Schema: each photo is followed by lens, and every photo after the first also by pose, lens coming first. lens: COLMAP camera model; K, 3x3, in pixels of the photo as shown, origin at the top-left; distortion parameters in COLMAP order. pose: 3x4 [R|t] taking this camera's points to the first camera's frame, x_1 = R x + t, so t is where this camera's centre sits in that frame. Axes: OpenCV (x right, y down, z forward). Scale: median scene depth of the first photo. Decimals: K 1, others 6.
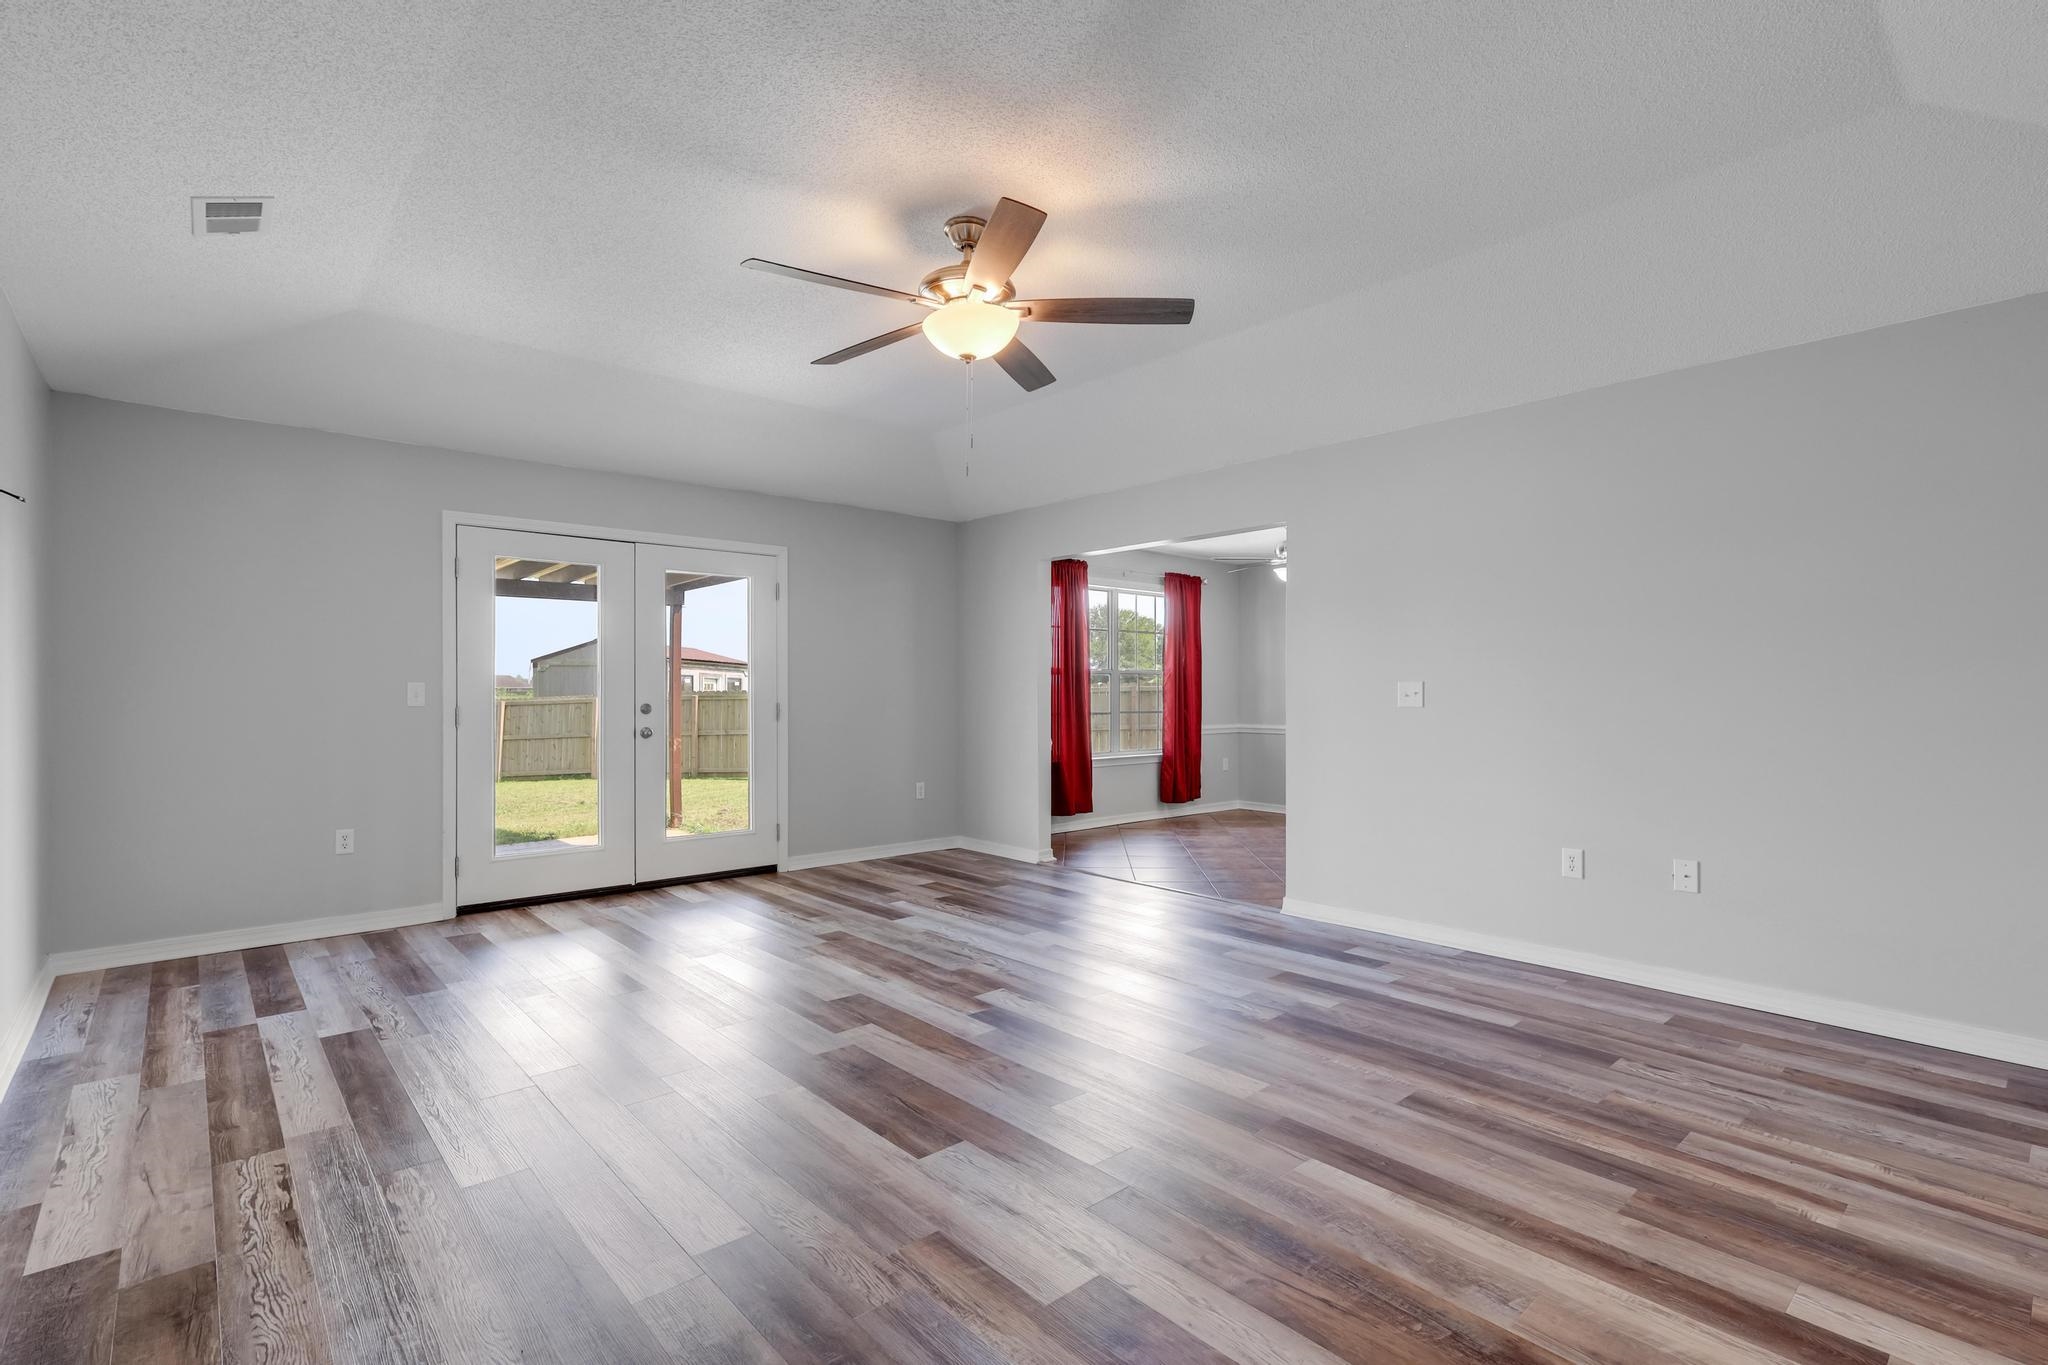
lens RADIAL K [[955.8, 0, 1015.0], [0, 955.8, 684.2], [0, 0, 1]] dist [0.001735, 0.000366]
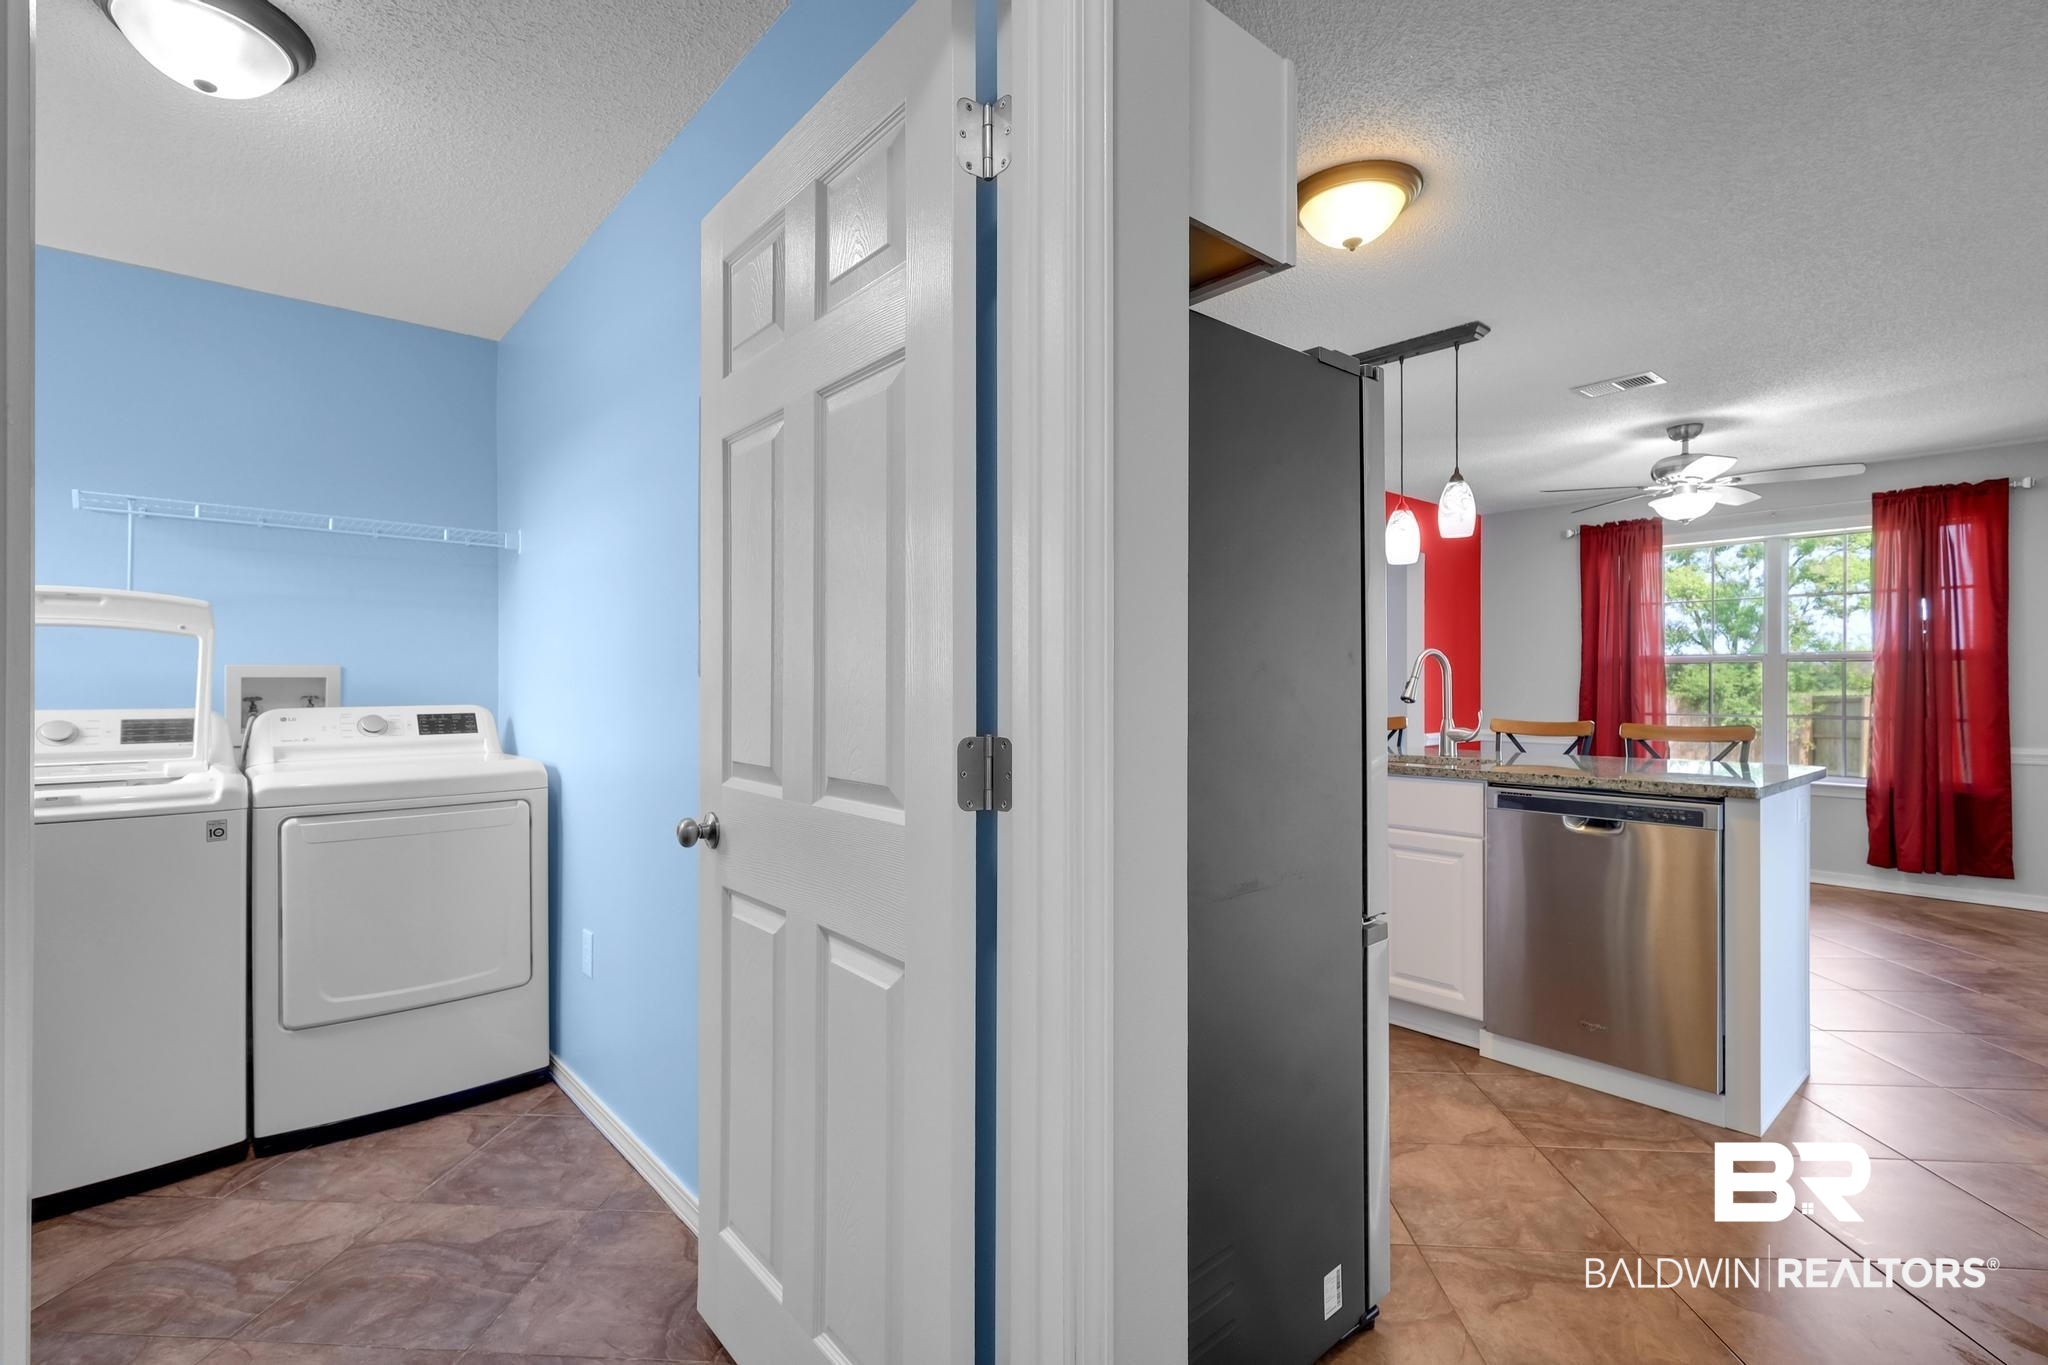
lens RADIAL K [[939.9, 0, 1018.9], [0, 939.9, 682.3], [0, 0, 1]] dist [0.001167, 0.000338]
pose [[-0.017845, -0.002245, -0.999838, 1.747156], [0.007541, 0.999969, -0.002380, 0.005197], [0.999812, -0.007582, -0.017827, 1.032231]]
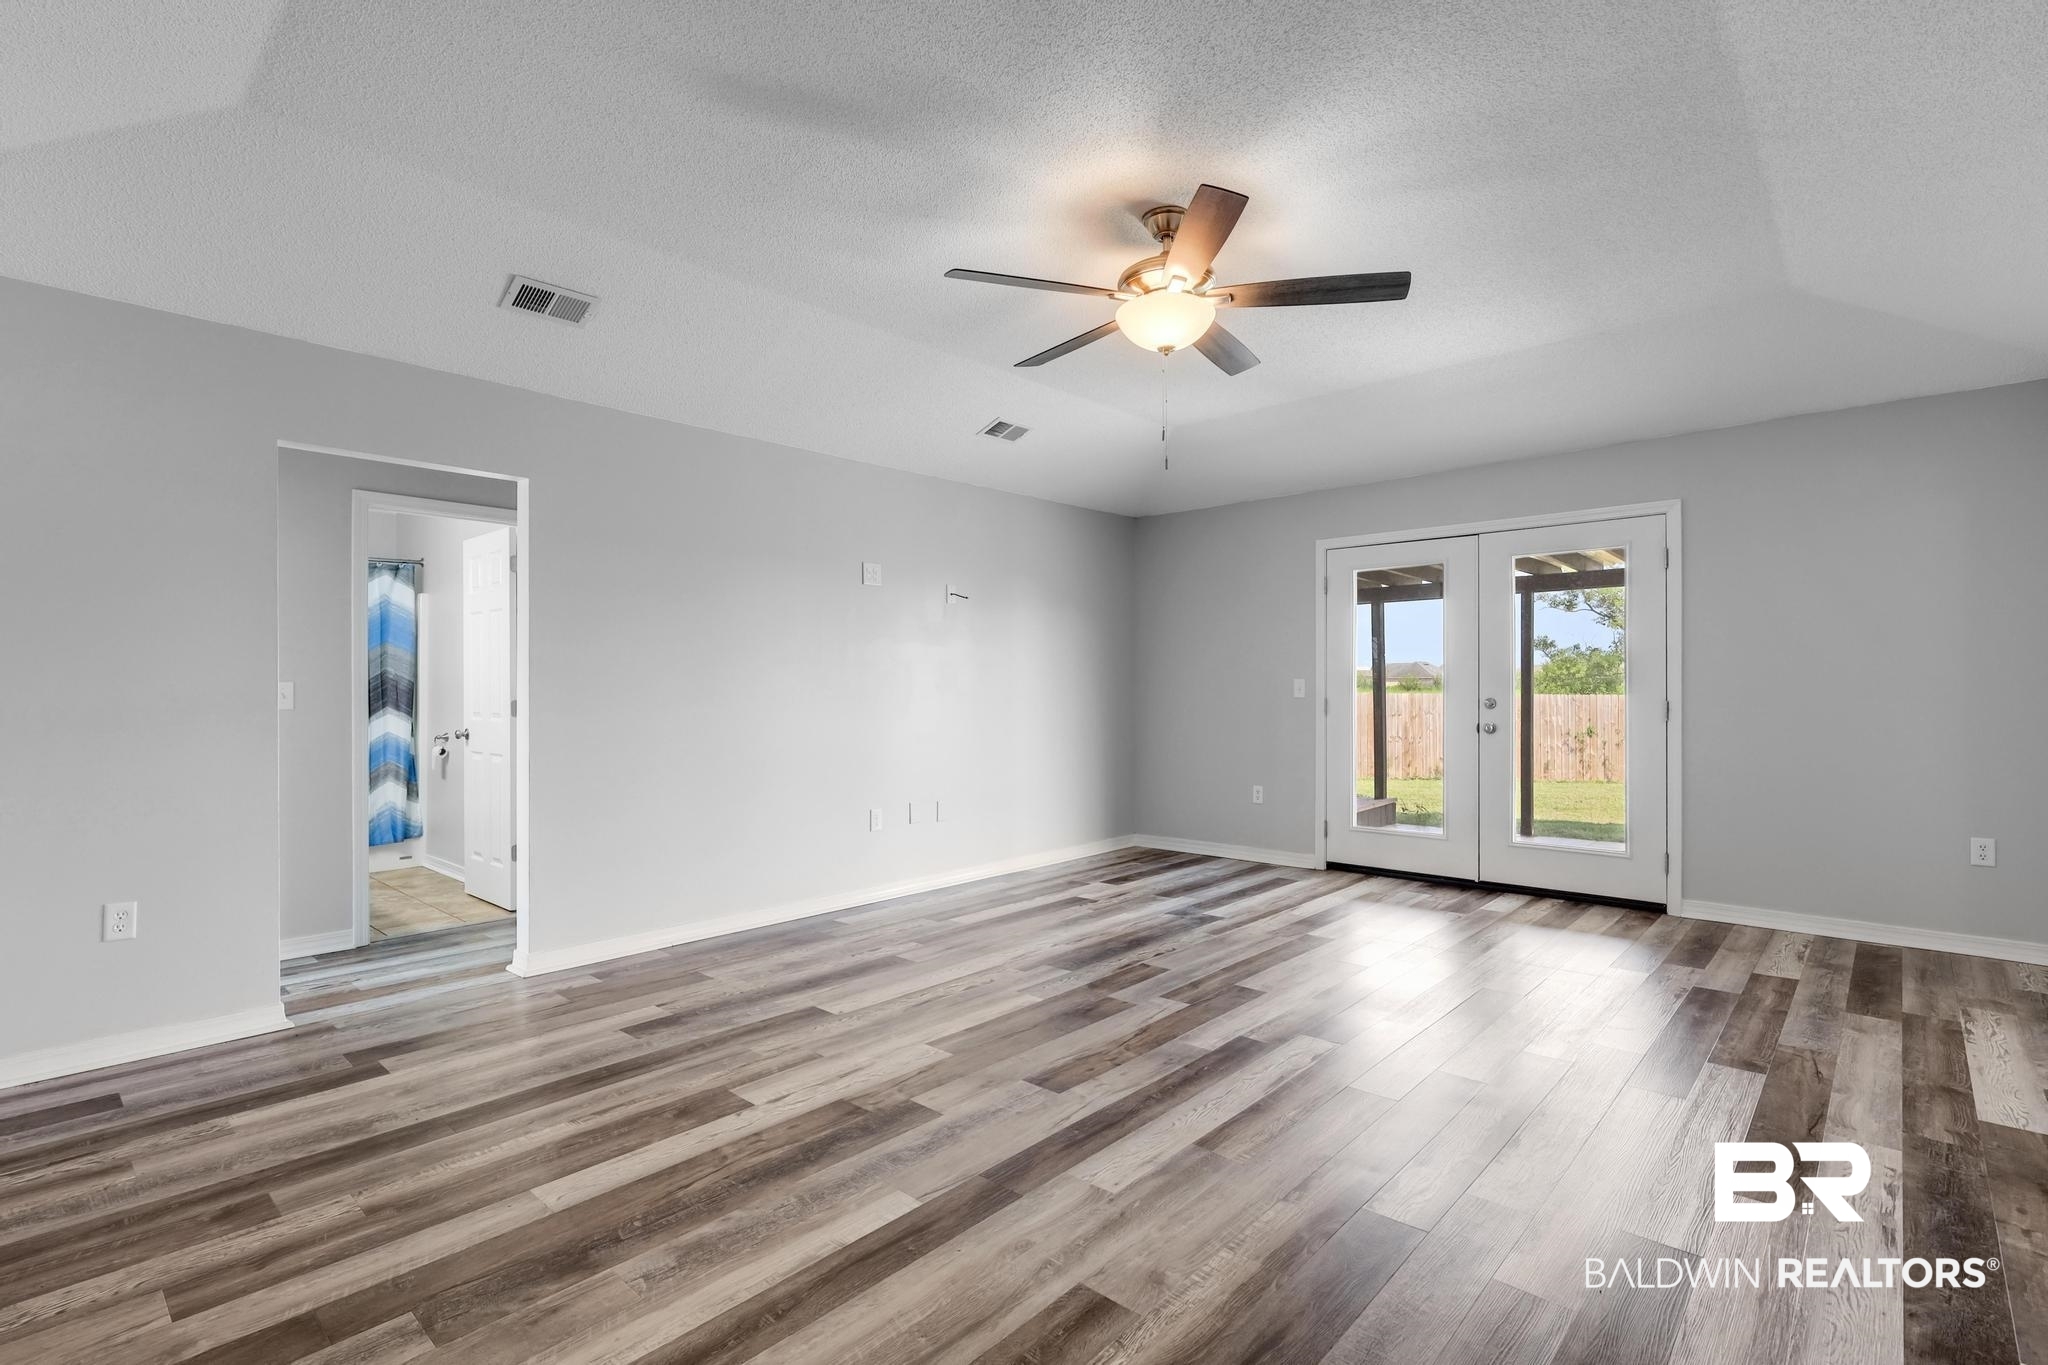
lens RADIAL K [[951.8, 0, 1024.7], [0, 951.8, 673.9], [0, 0, 1]] dist [0.001877, 0.000041]
pose [[0.106683, -0.012782, -0.994211, 0.771075], [0.009393, 0.999886, -0.011847, 0.003938], [0.994249, -0.008075, 0.106791, 0.632475]]
